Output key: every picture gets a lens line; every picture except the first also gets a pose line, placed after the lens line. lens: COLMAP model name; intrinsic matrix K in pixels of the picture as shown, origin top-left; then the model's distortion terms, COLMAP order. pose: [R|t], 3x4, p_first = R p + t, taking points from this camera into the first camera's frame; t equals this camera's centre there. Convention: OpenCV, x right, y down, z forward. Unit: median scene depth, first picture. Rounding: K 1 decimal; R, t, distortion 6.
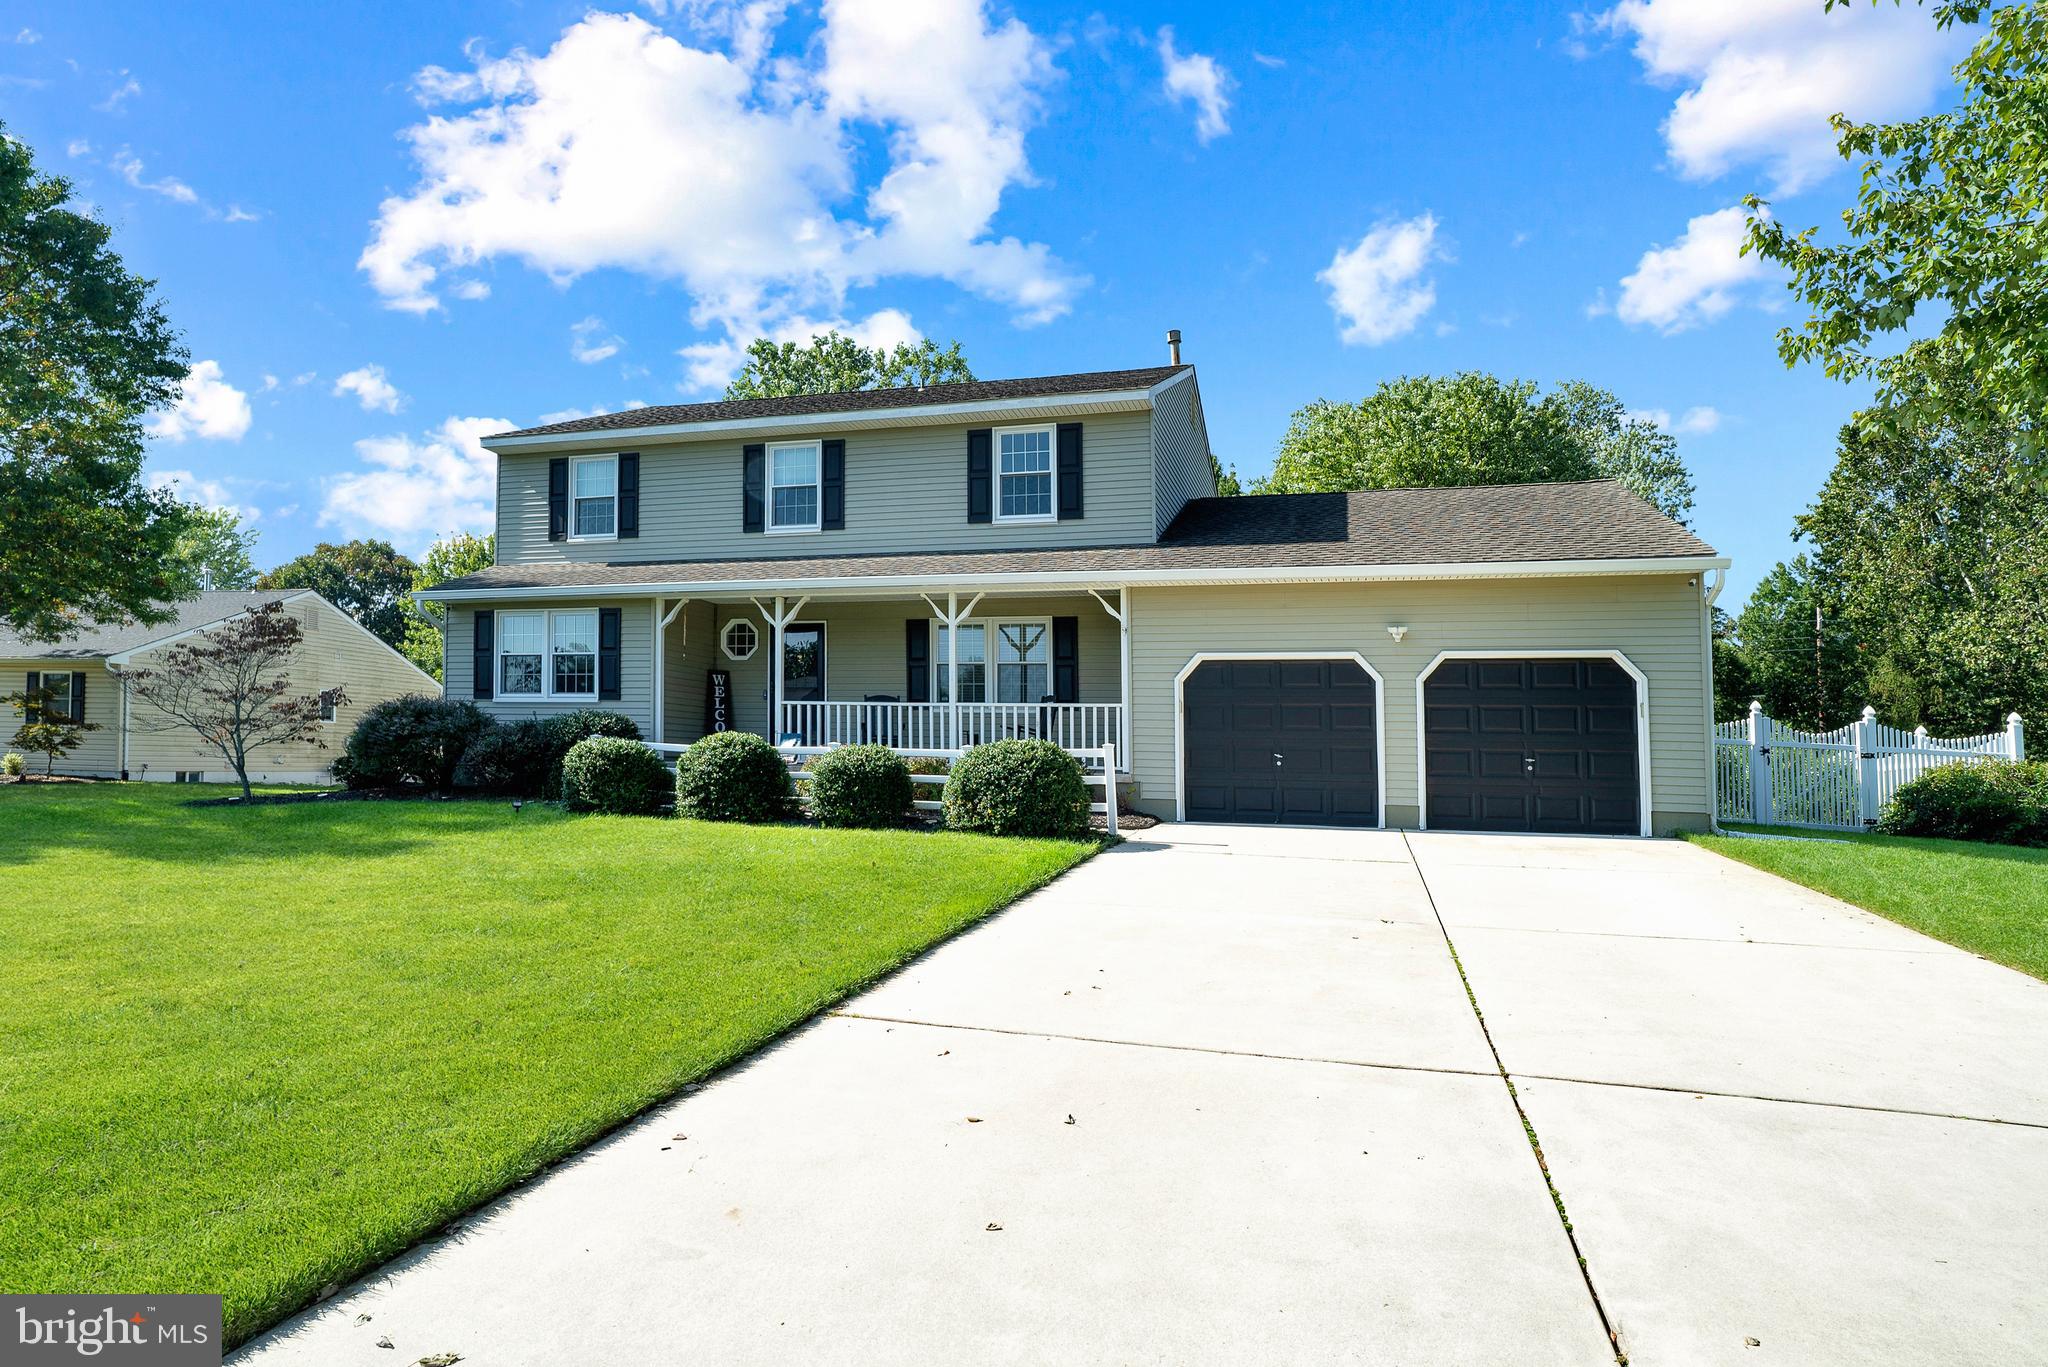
lens RADIAL K [[1123.7, 0, 1016.9], [0, 1123.7, 684.0], [0, 0, 1]] dist [-0.055681, 0.041602]
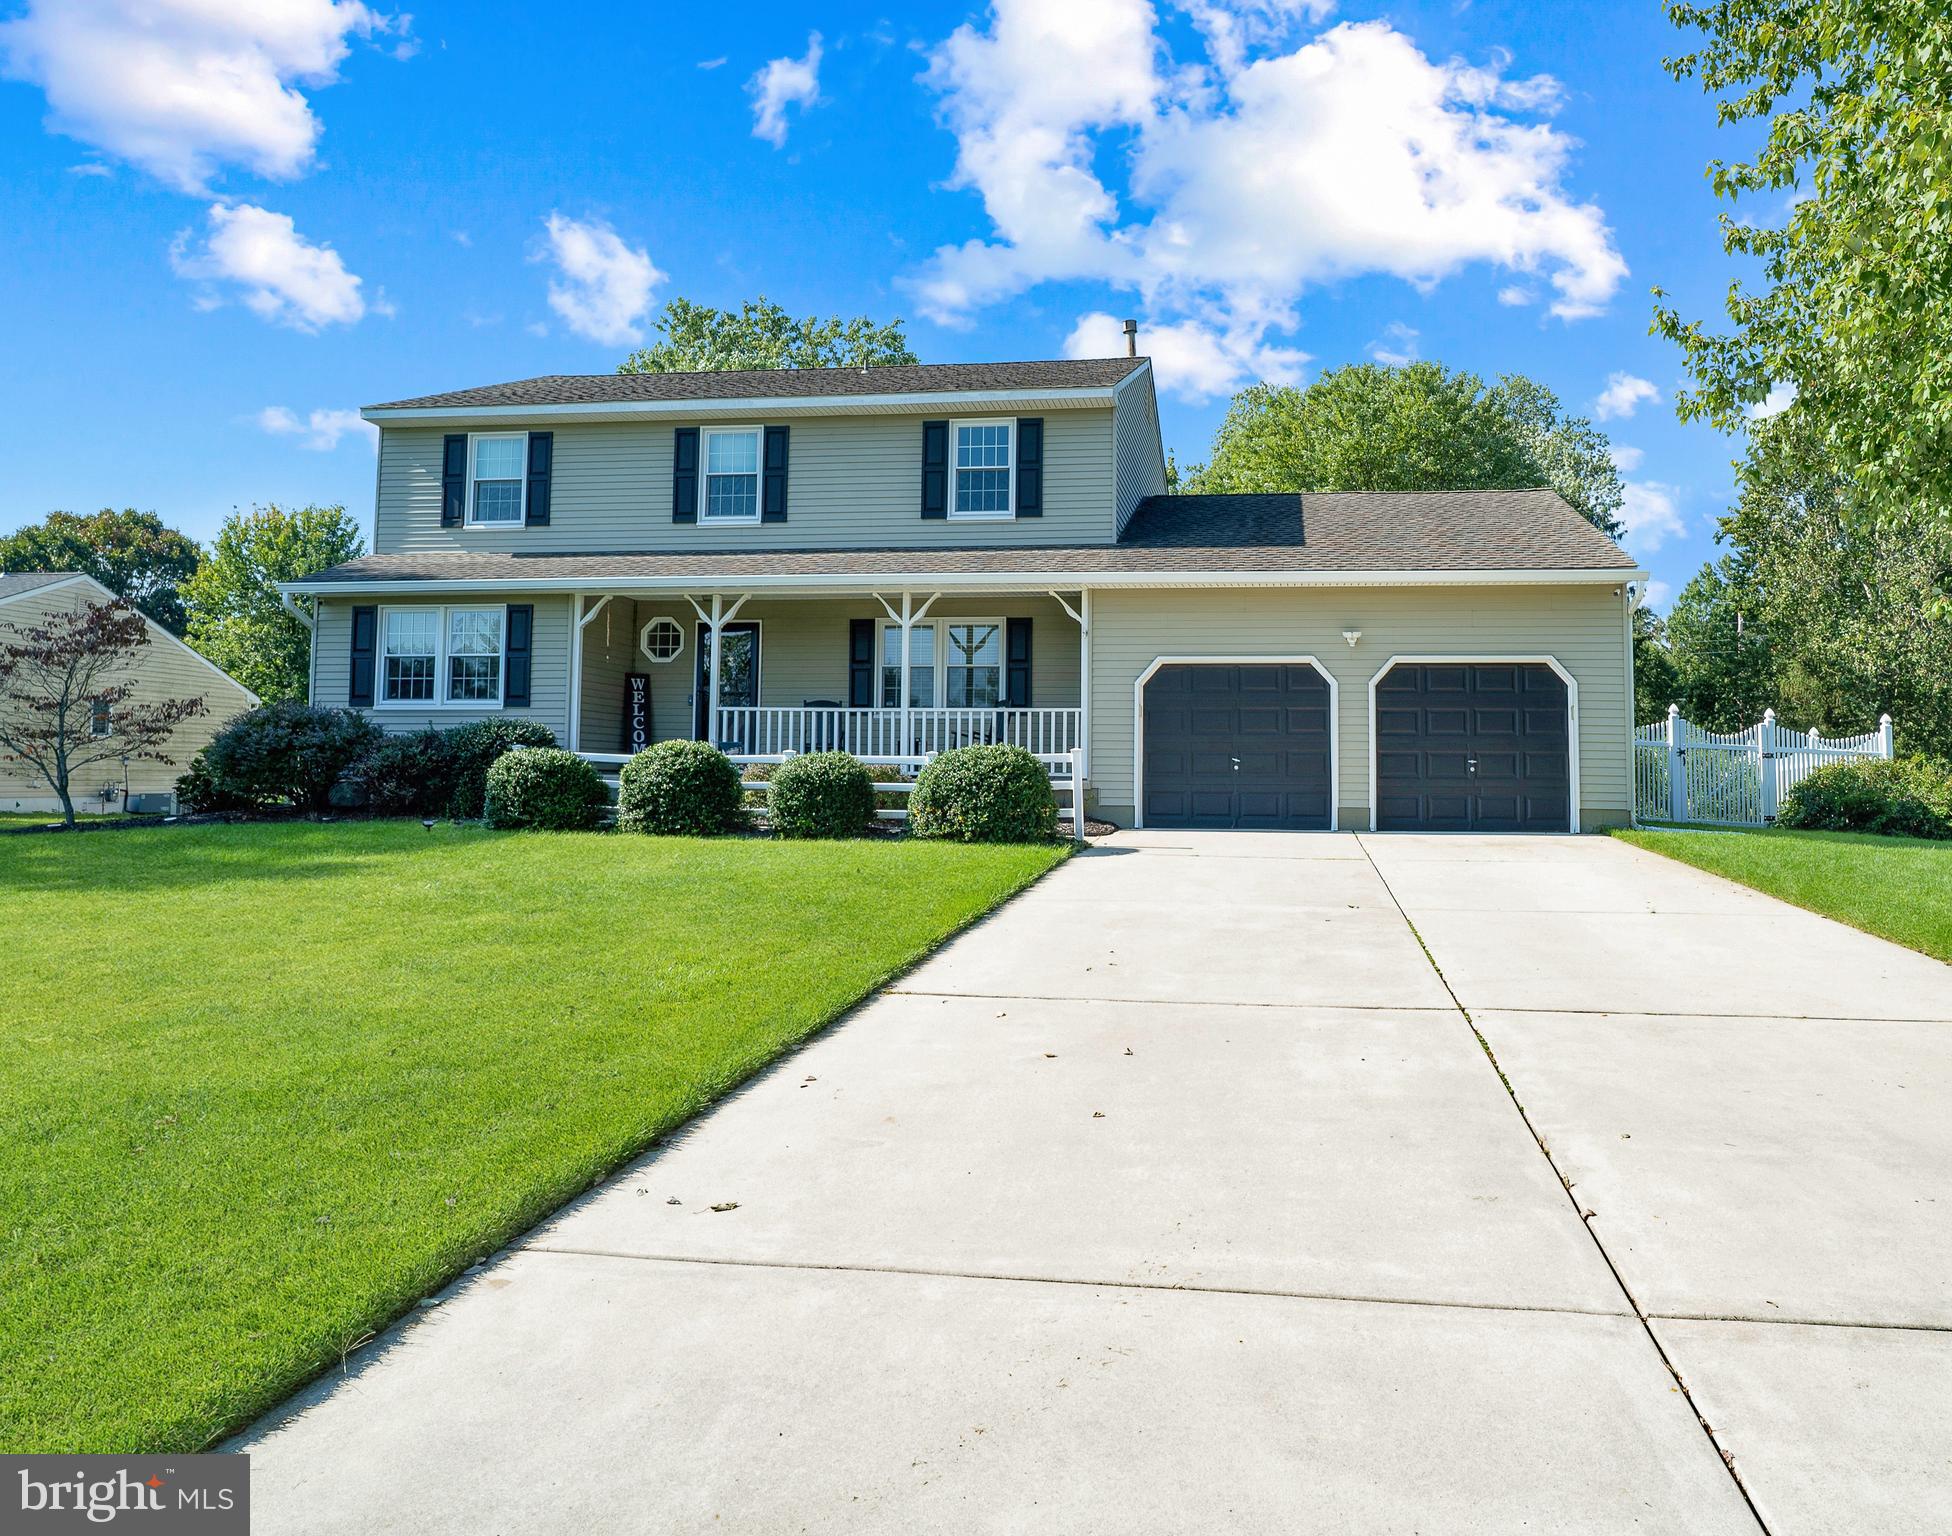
lens RADIAL K [[1757.7, 0, 1047.4], [0, 1757.7, 762.5], [0, 0, 1]] dist [-0.104326, 0.213324]
pose [[0.977507, -0.010364, 0.210650, -0.257238], [0.000610, 0.998927, 0.046319, -0.006023], [-0.210904, -0.045148, 0.976464, -0.485237]]
